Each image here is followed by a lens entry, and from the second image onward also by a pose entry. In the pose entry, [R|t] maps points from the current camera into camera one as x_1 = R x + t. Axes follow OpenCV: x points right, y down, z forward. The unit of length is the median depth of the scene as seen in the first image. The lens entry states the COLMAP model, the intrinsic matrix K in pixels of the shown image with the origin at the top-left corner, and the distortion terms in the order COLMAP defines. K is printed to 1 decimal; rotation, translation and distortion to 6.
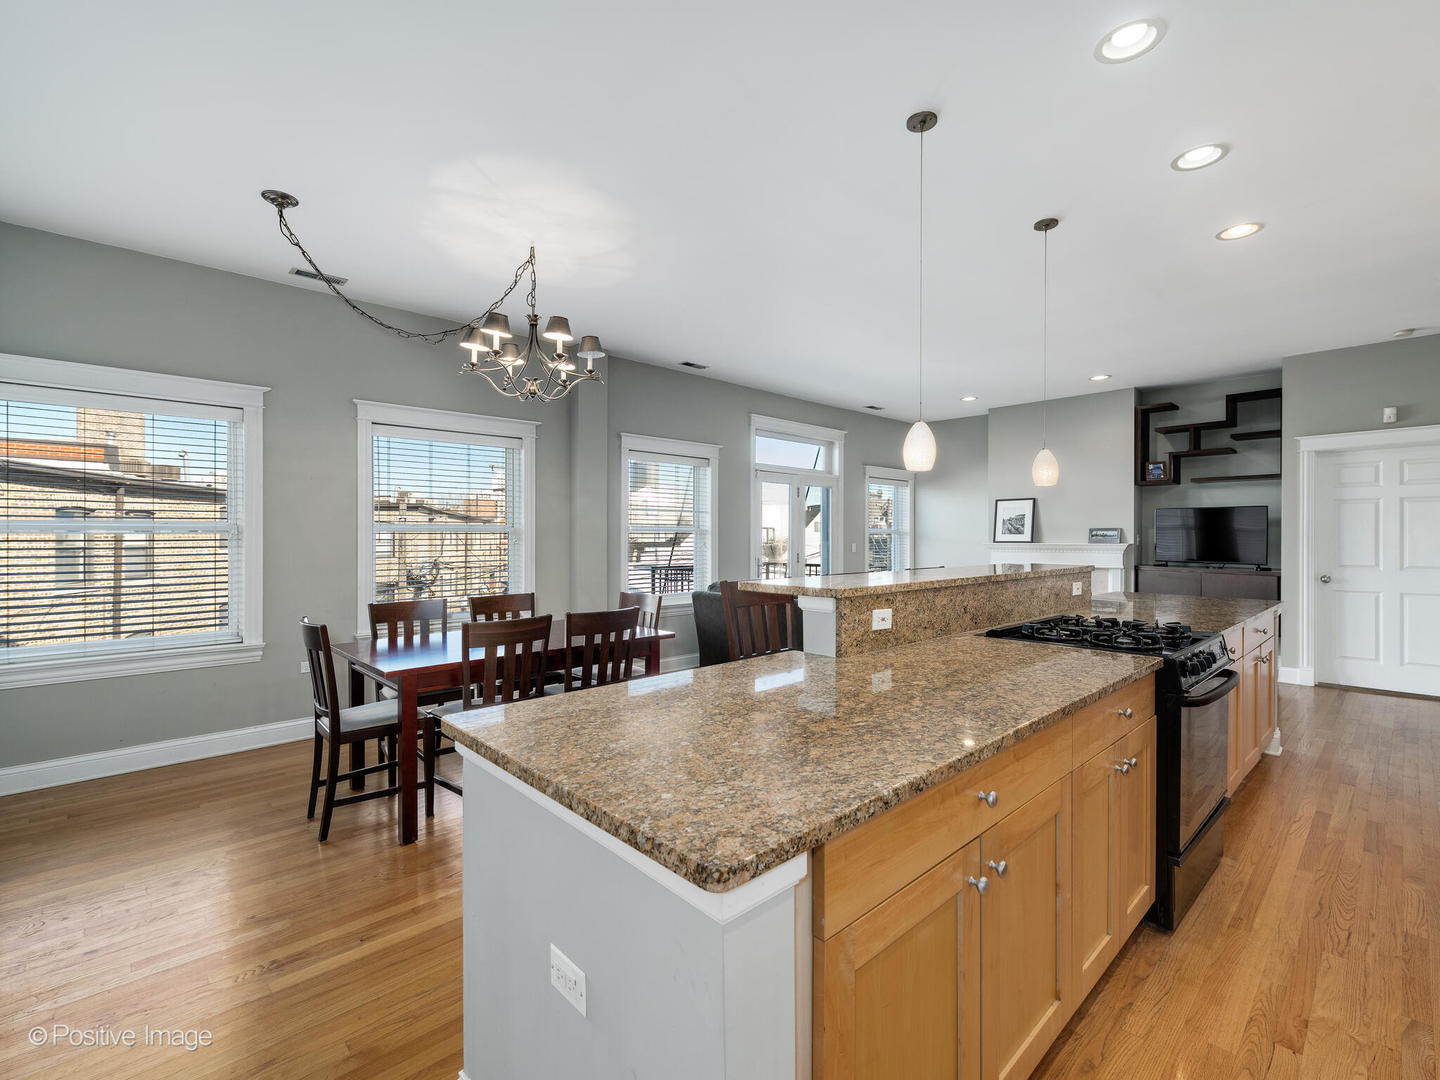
lens RADIAL K [[647.8, 0, 717.9], [0, 647.8, 531.3], [0, 0, 1]] dist [0.002076, -0.000424]
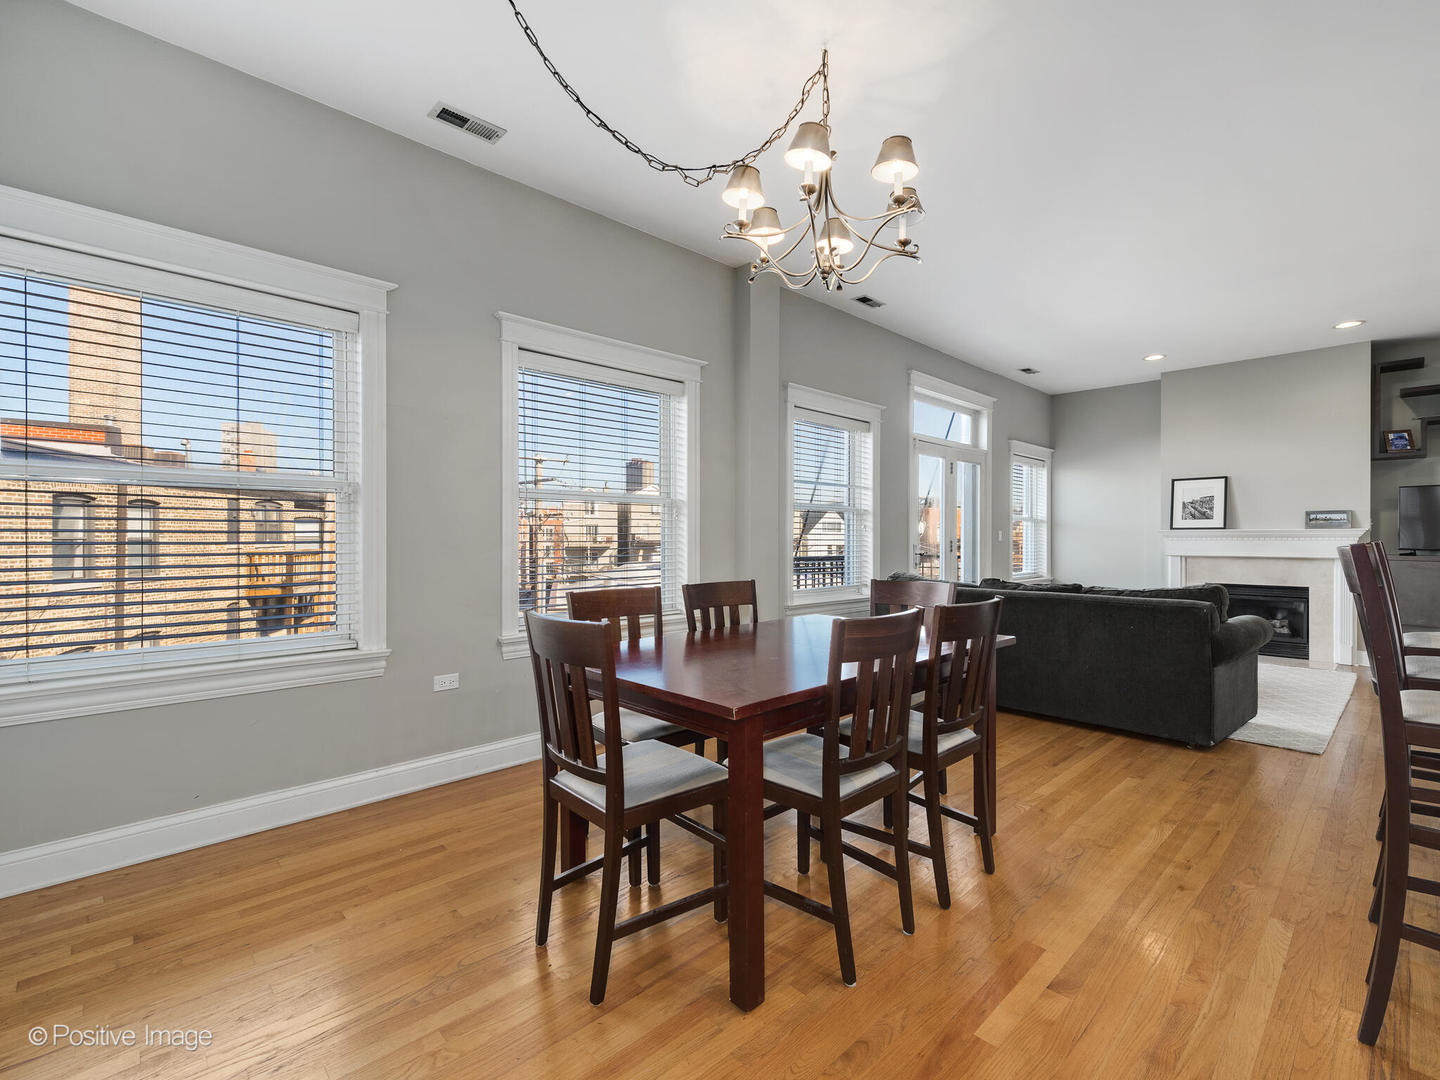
lens RADIAL K [[652.4, 0, 718.3], [0, 652.4, 535.7], [0, 0, 1]] dist [0.002331, 0.000460]
pose [[0.999970, 0.002770, 0.007200, -0.217712], [-0.002812, 0.999980, 0.005728, 0.027785], [-0.007184, -0.005748, 0.999958, 0.183154]]
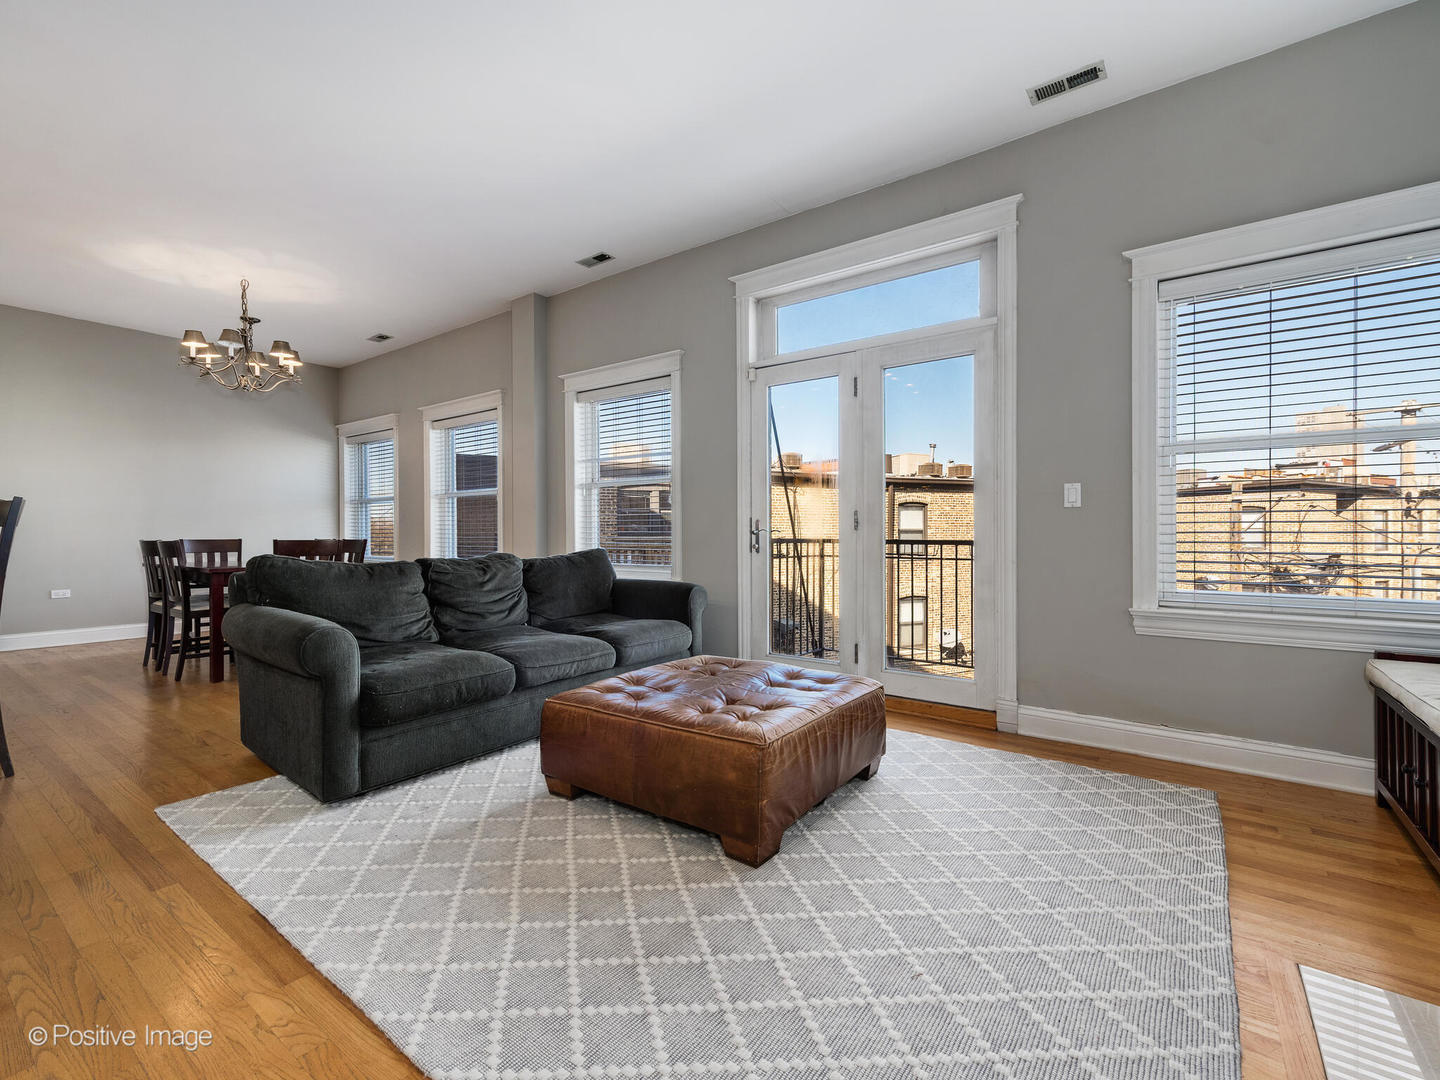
lens RADIAL K [[627.4, 0, 721.4], [0, 627.4, 534.1], [0, 0, 1]] dist [0.008247, -0.000008]
pose [[0.197926, 0.003140, -0.980212, 0.675856], [0.007646, 0.999960, 0.004747, 0.057605], [0.980187, -0.008434, 0.197894, 0.949323]]
